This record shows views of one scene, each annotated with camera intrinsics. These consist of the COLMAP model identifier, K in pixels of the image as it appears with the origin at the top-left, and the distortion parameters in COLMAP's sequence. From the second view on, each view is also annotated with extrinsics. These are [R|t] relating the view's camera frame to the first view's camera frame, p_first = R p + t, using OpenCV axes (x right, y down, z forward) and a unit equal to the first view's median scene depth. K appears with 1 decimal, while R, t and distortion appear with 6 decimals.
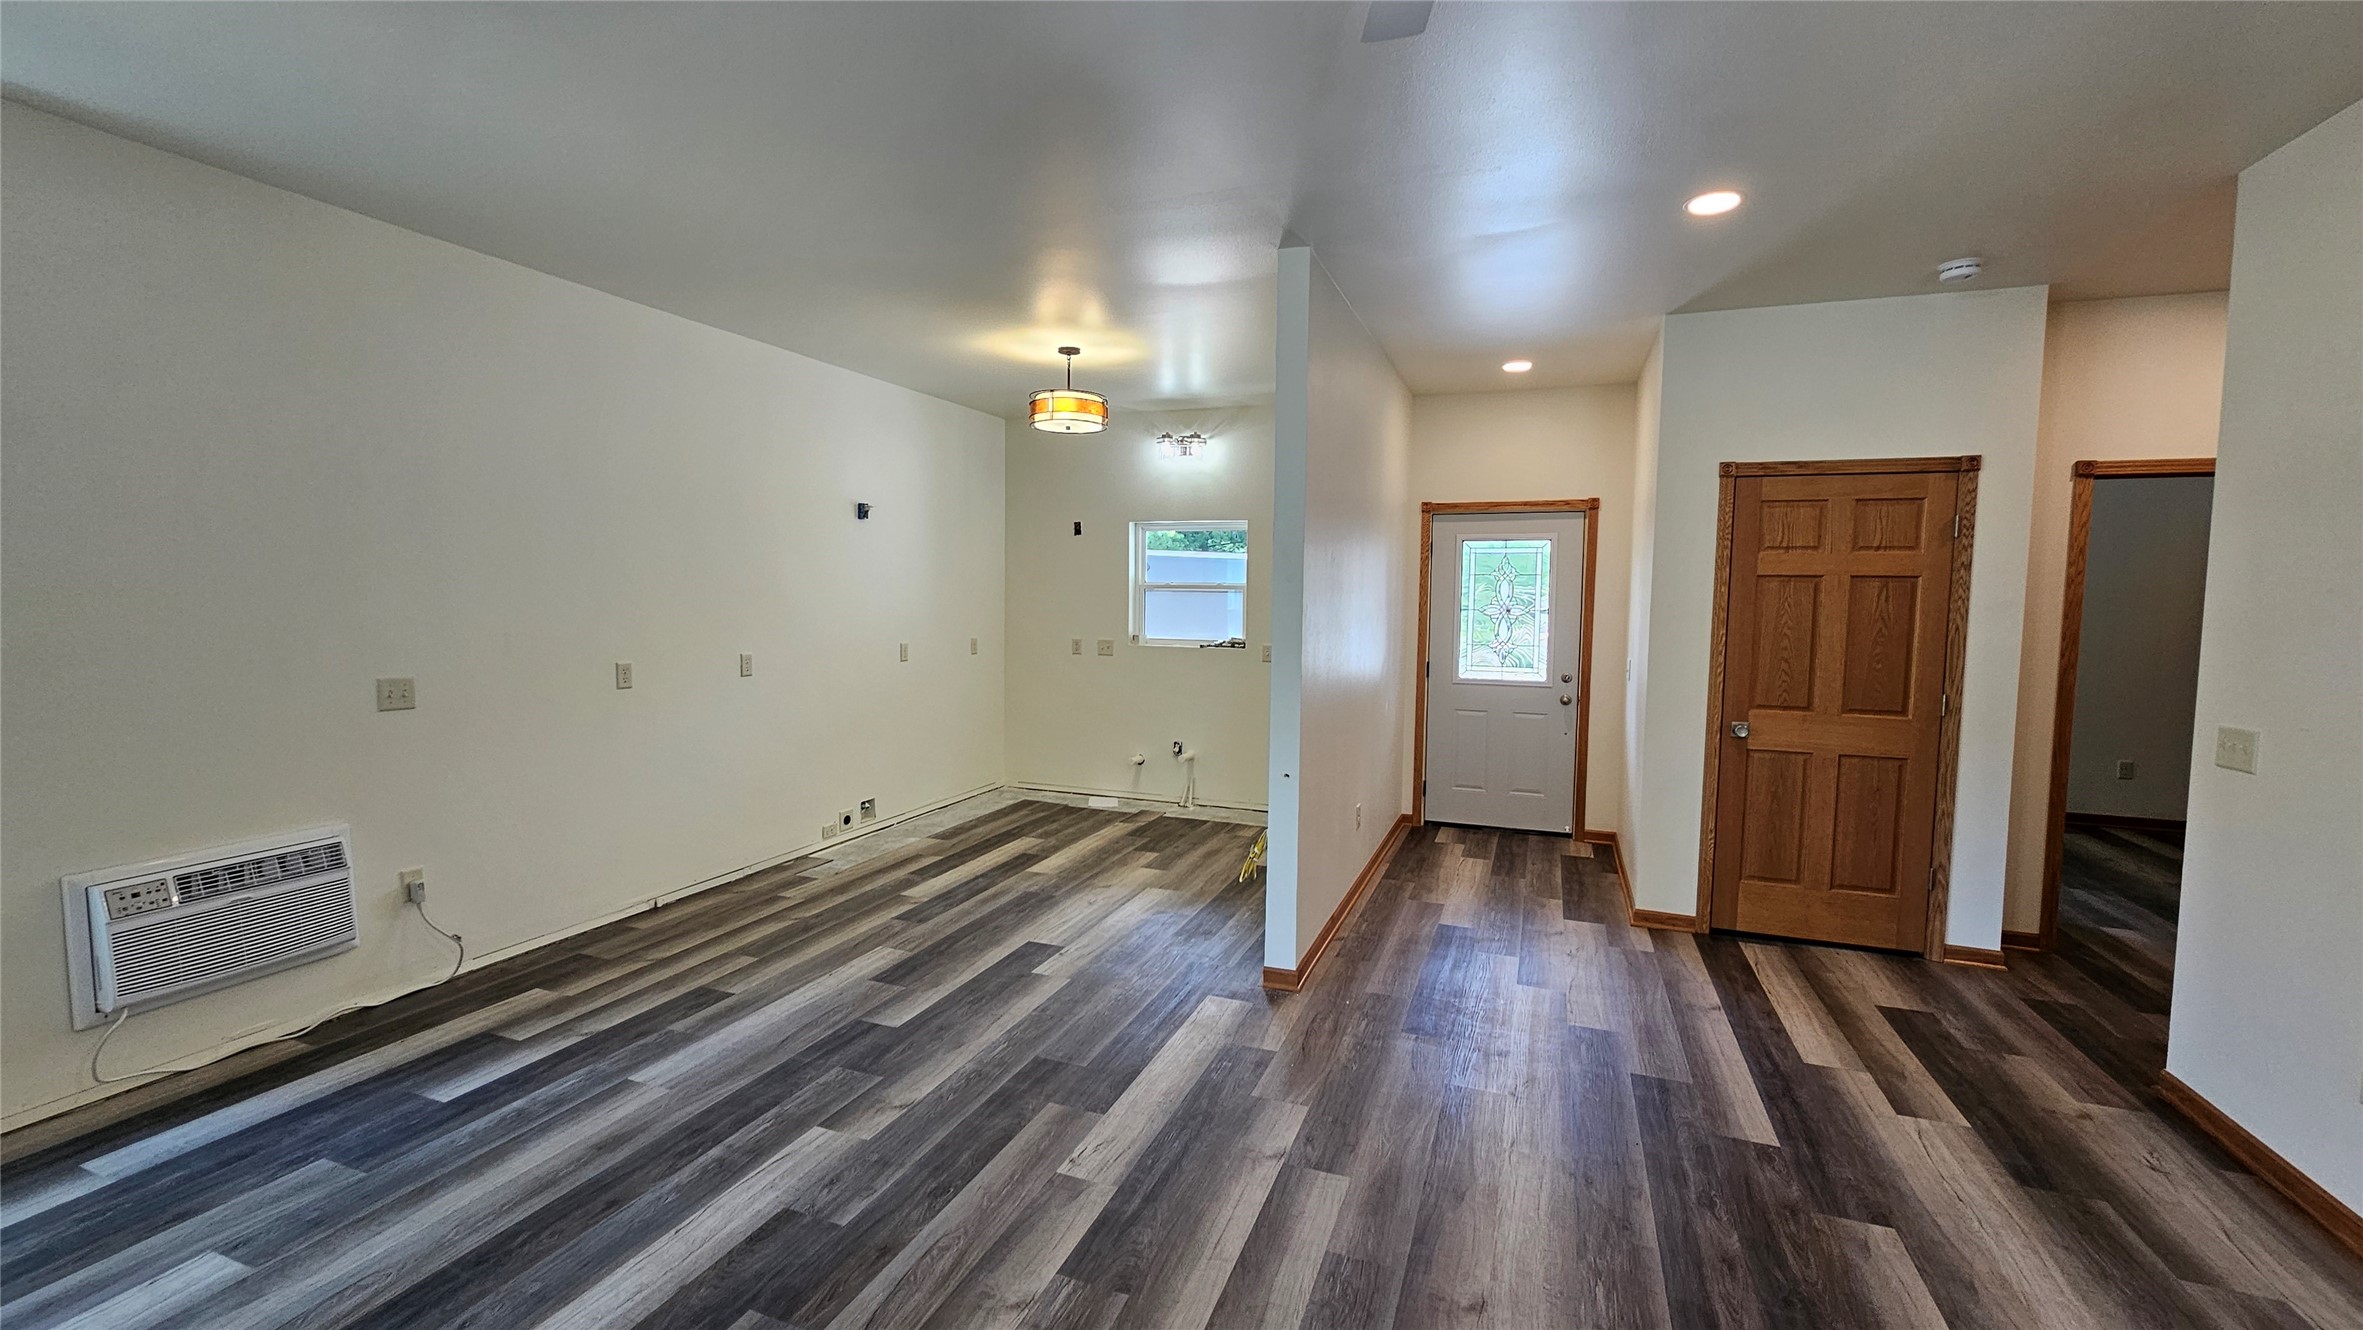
lens RADIAL K [[968.0, 0, 1181.5], [0, 968.0, 665.0], [0, 0, 1]] dist [-0.000424, 0.000226]
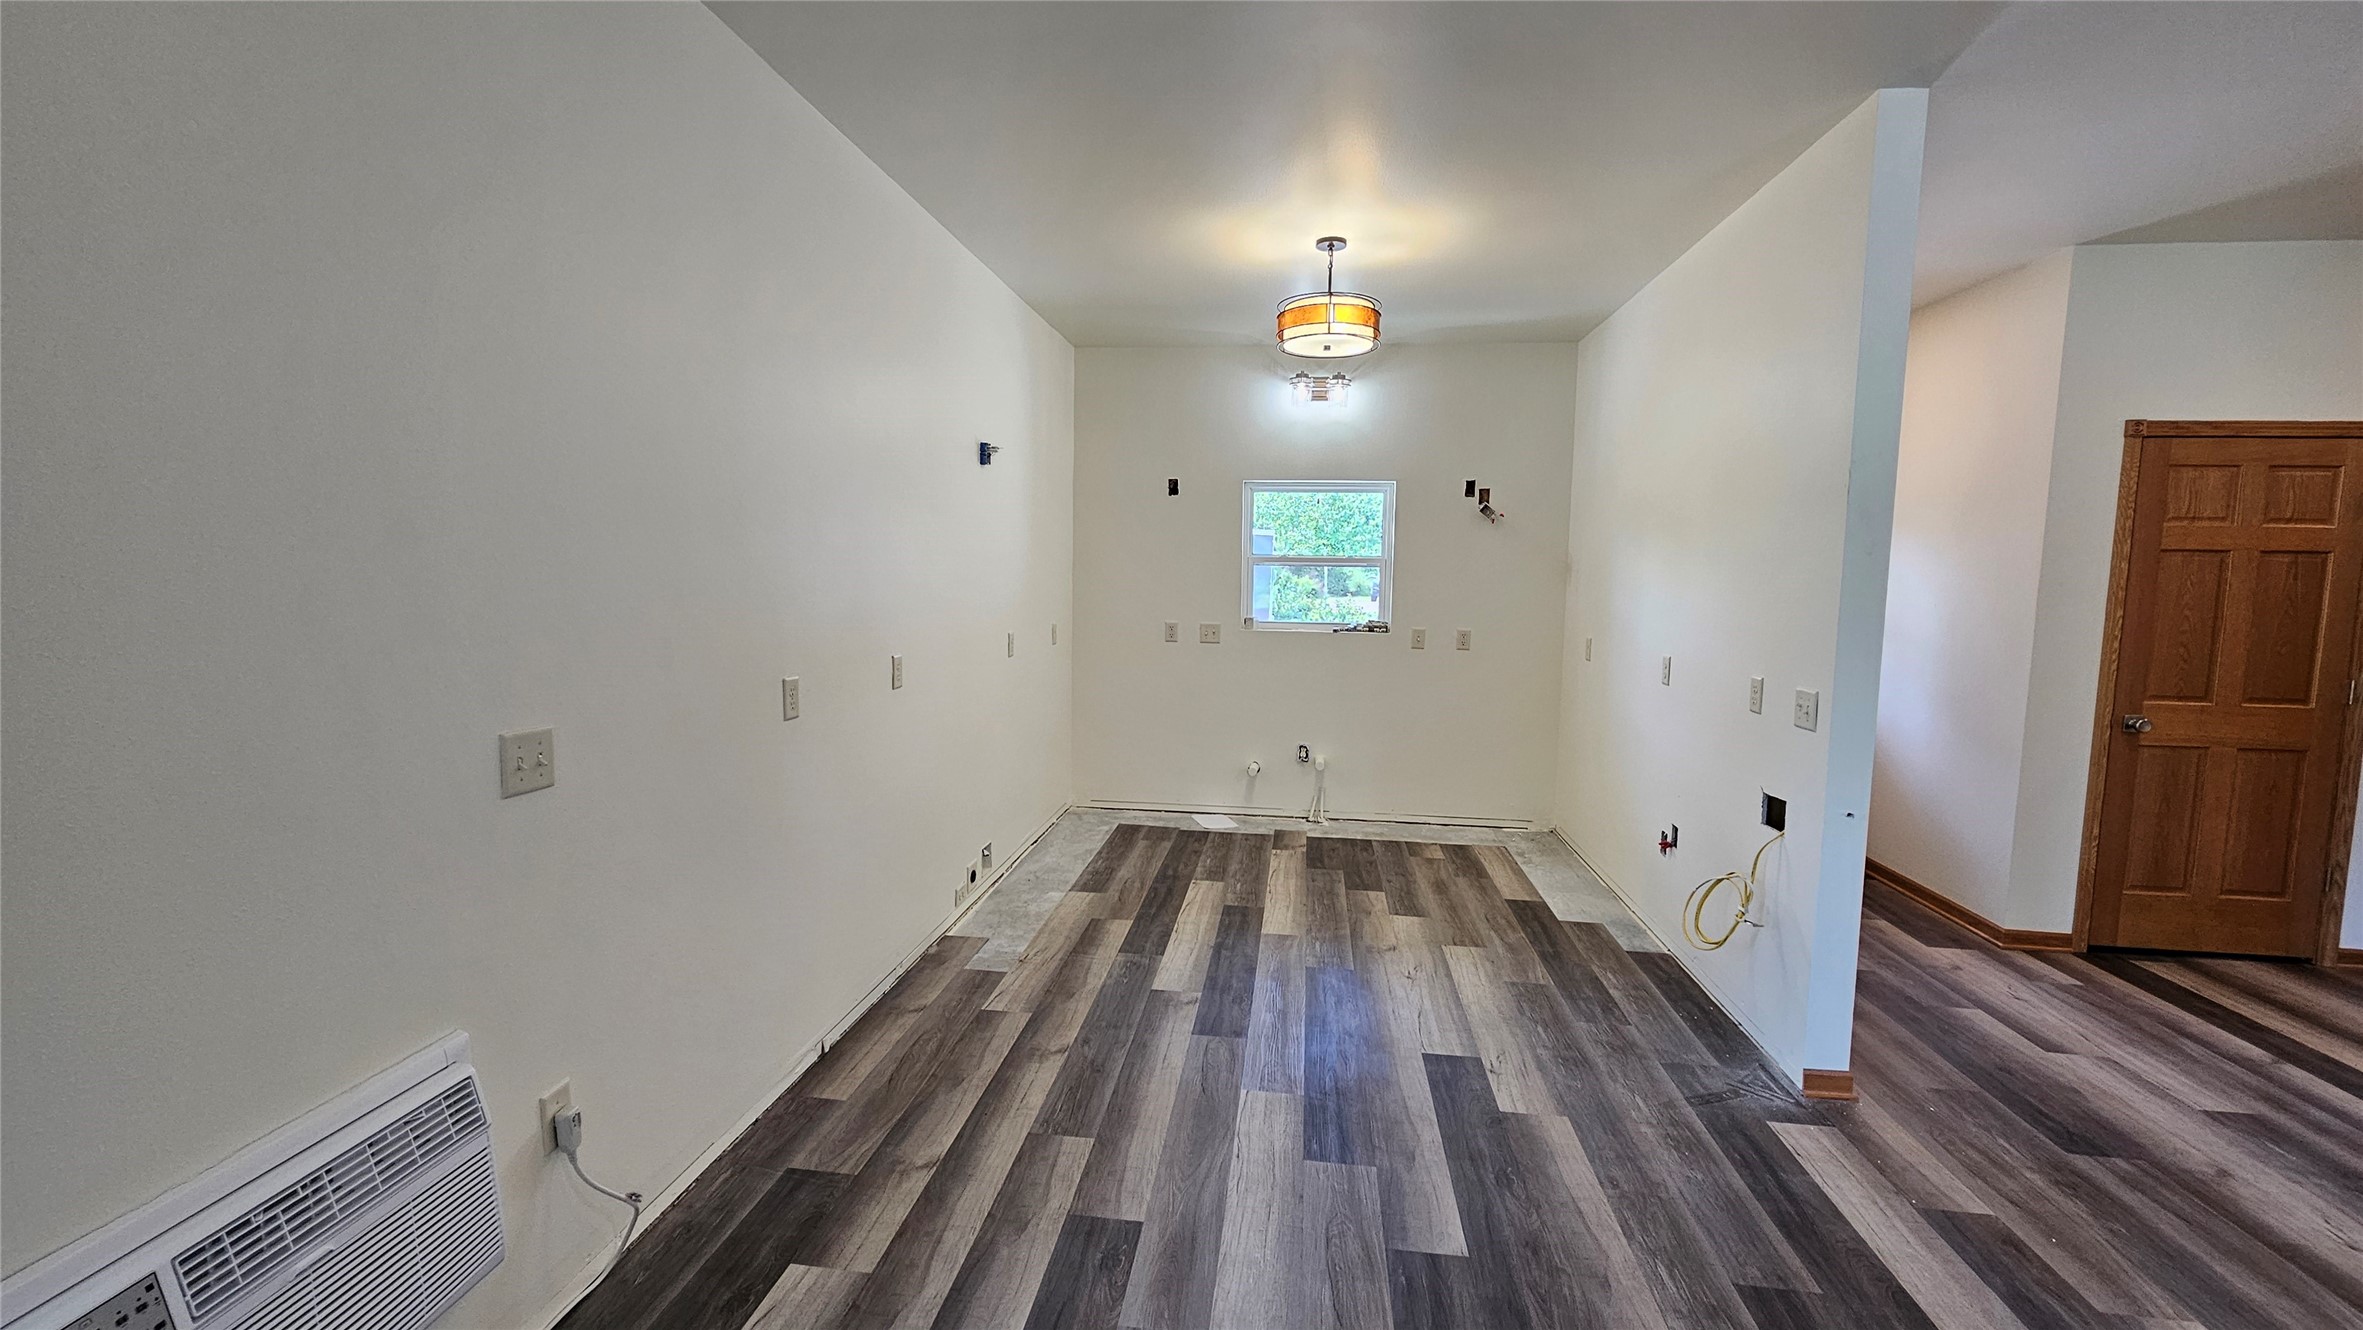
lens RADIAL K [[968.0, 0, 1181.5], [0, 968.0, 665.0], [0, 0, 1]] dist [-0.000424, 0.000226]
pose [[0.973032, -0.020964, 0.229714, -0.476800], [0.014575, 0.999459, 0.029473, -0.025907], [-0.230208, -0.025330, 0.972812, 0.339360]]
